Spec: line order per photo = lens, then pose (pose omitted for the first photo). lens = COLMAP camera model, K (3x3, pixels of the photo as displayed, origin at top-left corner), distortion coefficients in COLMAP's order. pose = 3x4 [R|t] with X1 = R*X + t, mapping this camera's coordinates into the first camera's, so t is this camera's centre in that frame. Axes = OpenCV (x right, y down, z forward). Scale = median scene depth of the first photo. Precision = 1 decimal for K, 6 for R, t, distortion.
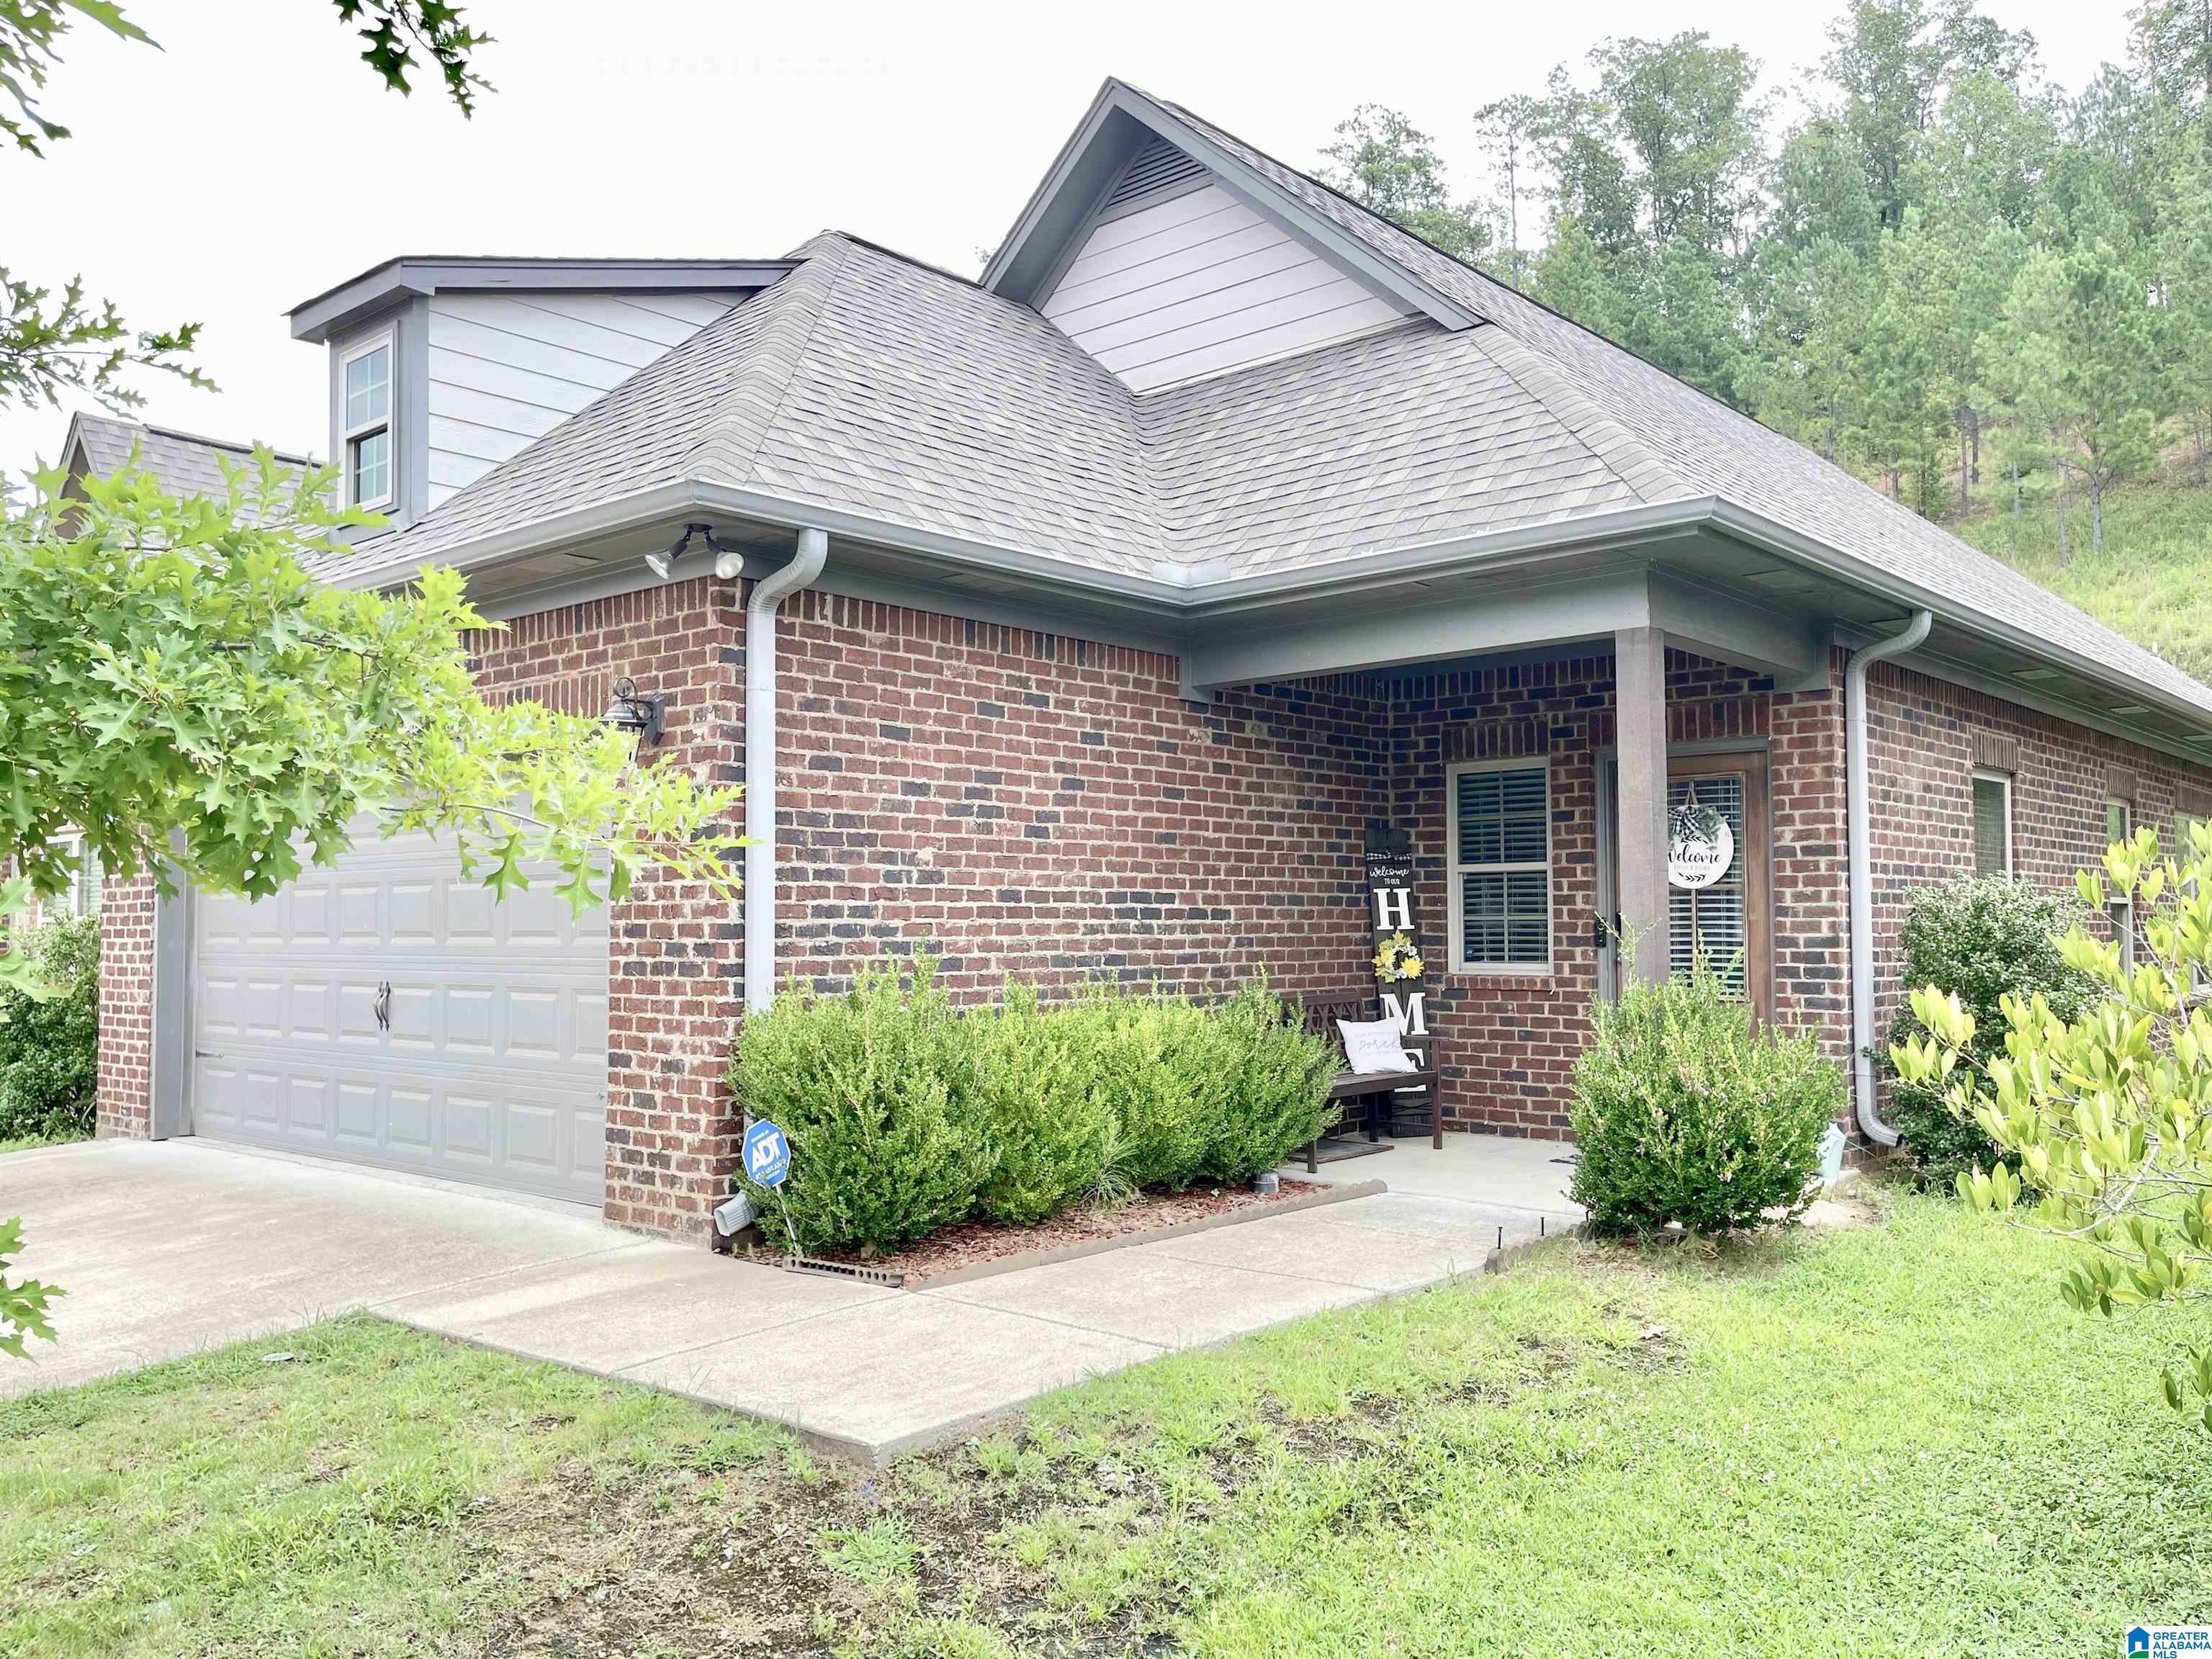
lens RADIAL K [[1698.0, 0, 1124.5], [0, 1698.0, 845.2], [0, 0, 1]] dist [0.053157, -0.048036]
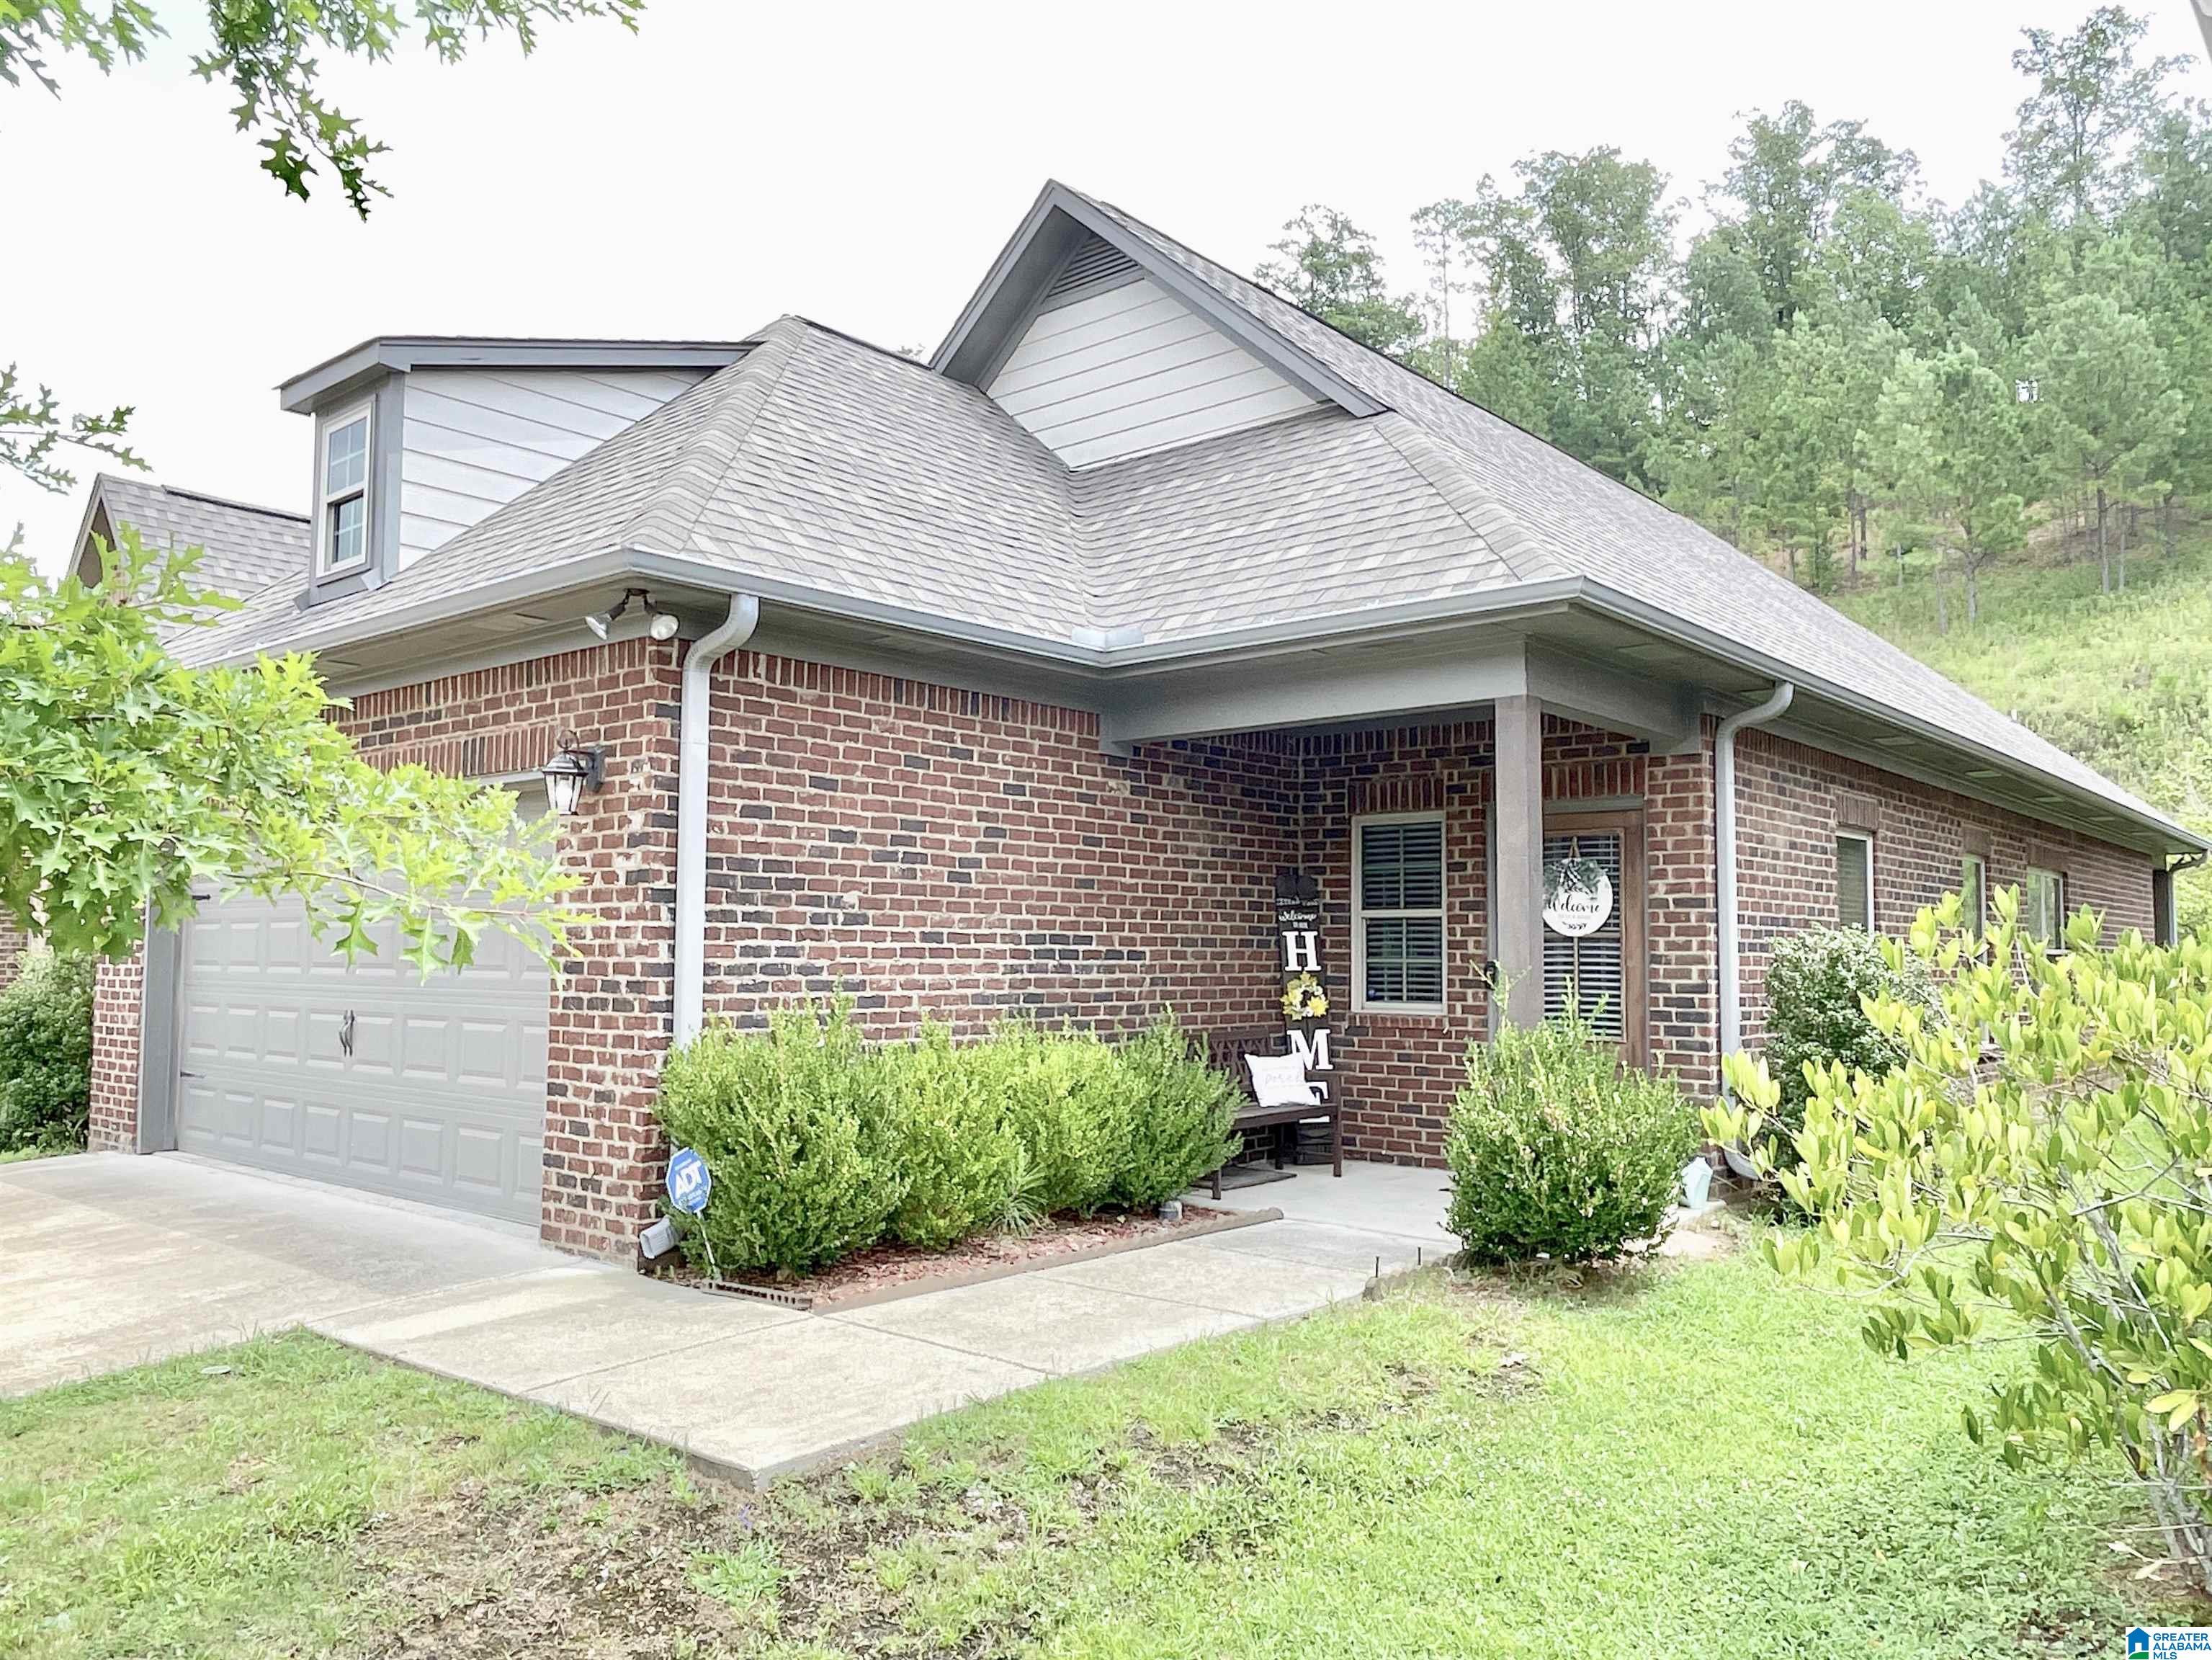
lens RADIAL K [[1576.6, 0, 1099.6], [0, 1576.6, 844.4], [0, 0, 1]] dist [0.028708, -0.042655]
pose [[0.999884, 0.012326, 0.008995, 0.024784], [-0.012123, 0.999679, -0.022264, -0.006854], [-0.009266, 0.022152, 0.999712, 0.007363]]
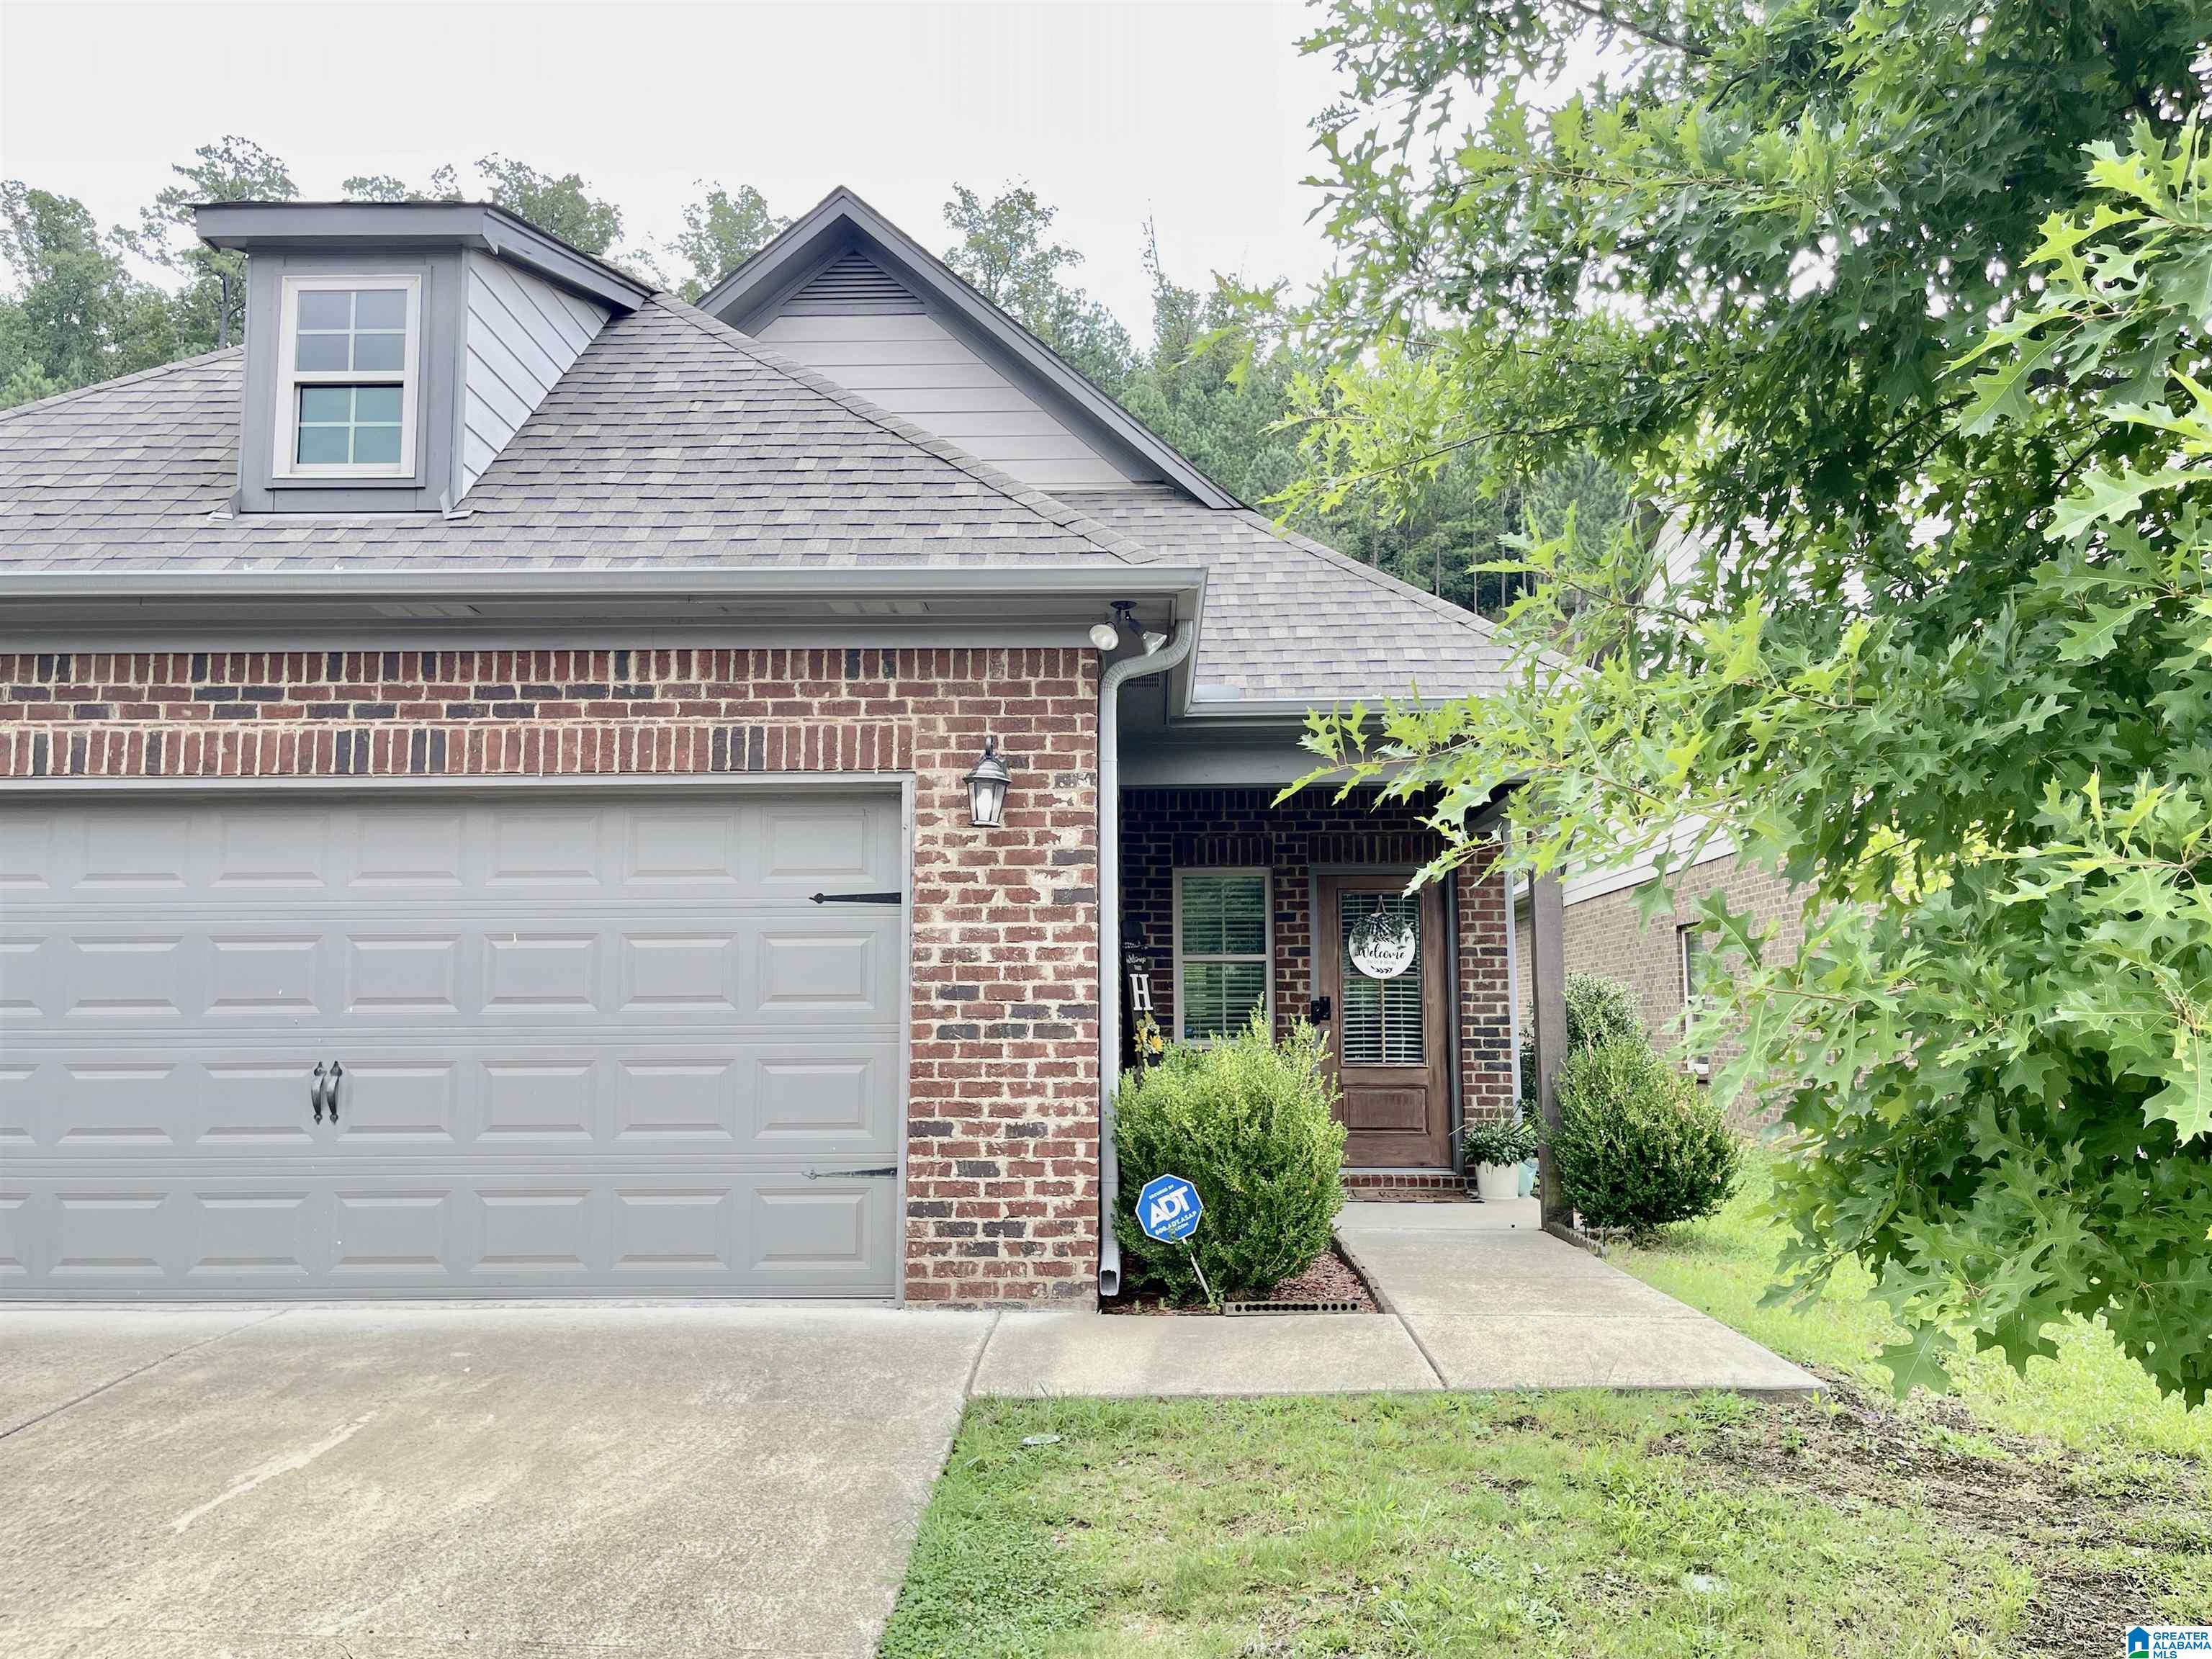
lens RADIAL K [[1698.0, 0, 1087.7], [0, 1698.0, 823.0], [0, 0, 1]] dist [0.053157, -0.048036]
pose [[0.777487, 0.078625, 0.623965, -0.668270], [-0.030494, 0.995700, -0.087470, 0.028814], [-0.628159, 0.048979, 0.776542, 0.156090]]
